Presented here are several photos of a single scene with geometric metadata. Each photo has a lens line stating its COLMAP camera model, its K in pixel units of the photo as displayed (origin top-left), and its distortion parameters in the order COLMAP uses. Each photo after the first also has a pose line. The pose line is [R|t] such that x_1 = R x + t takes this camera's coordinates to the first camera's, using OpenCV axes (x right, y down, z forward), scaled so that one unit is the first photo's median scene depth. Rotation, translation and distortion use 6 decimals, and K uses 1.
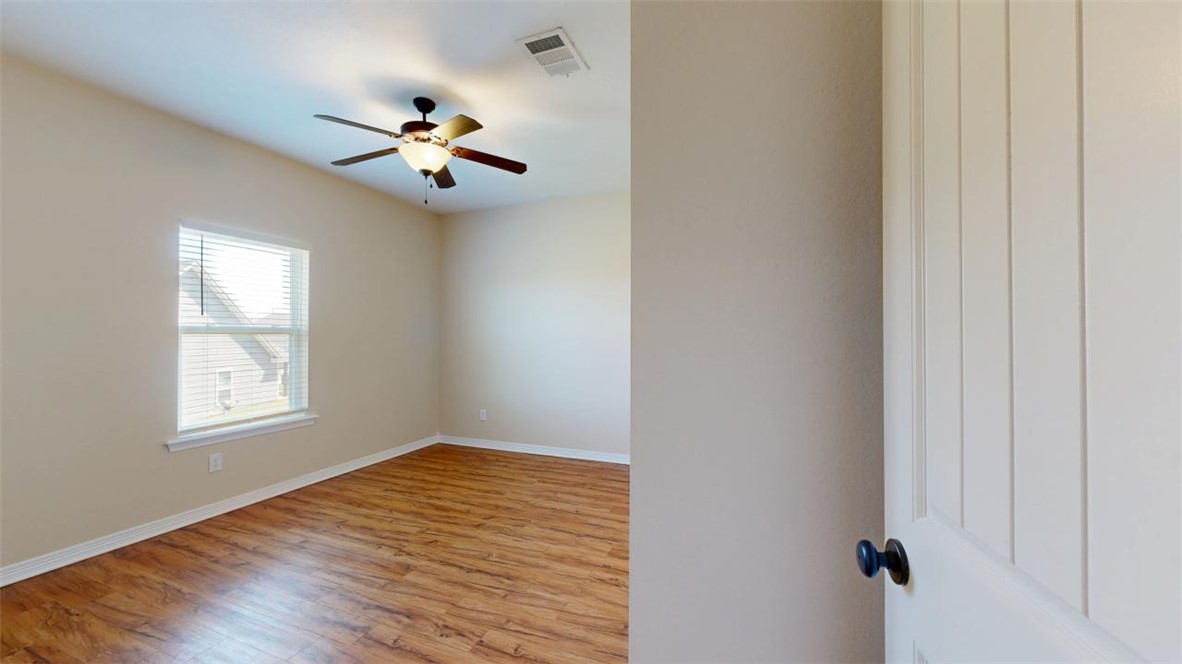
lens RADIAL K [[433.1, 0, 592.3], [0, 433.1, 331.6], [0, 0, 1]] dist [0.001184, -0.000506]
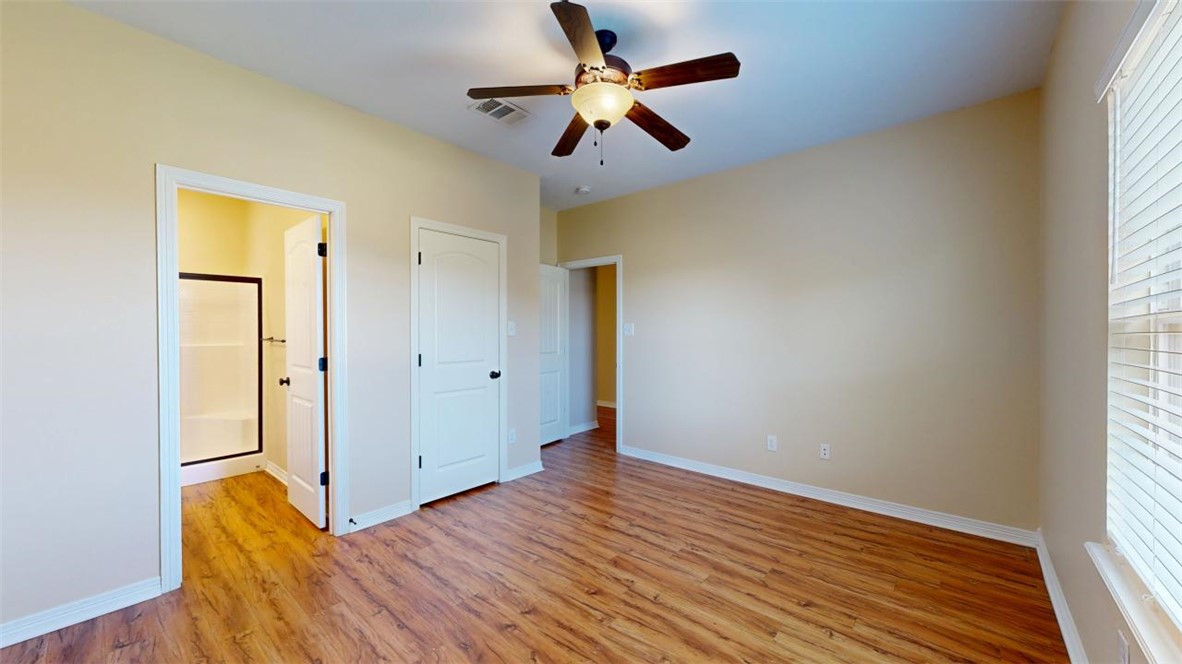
lens RADIAL K [[433.1, 0, 598.6], [0, 433.1, 339.0], [0, 0, 1]] dist [0.001184, -0.000506]
pose [[-0.949642, -0.004048, 0.313310, -0.685664], [-0.002210, 0.999978, 0.006220, 0.017673], [-0.313328, 0.005214, -0.949631, 1.918801]]
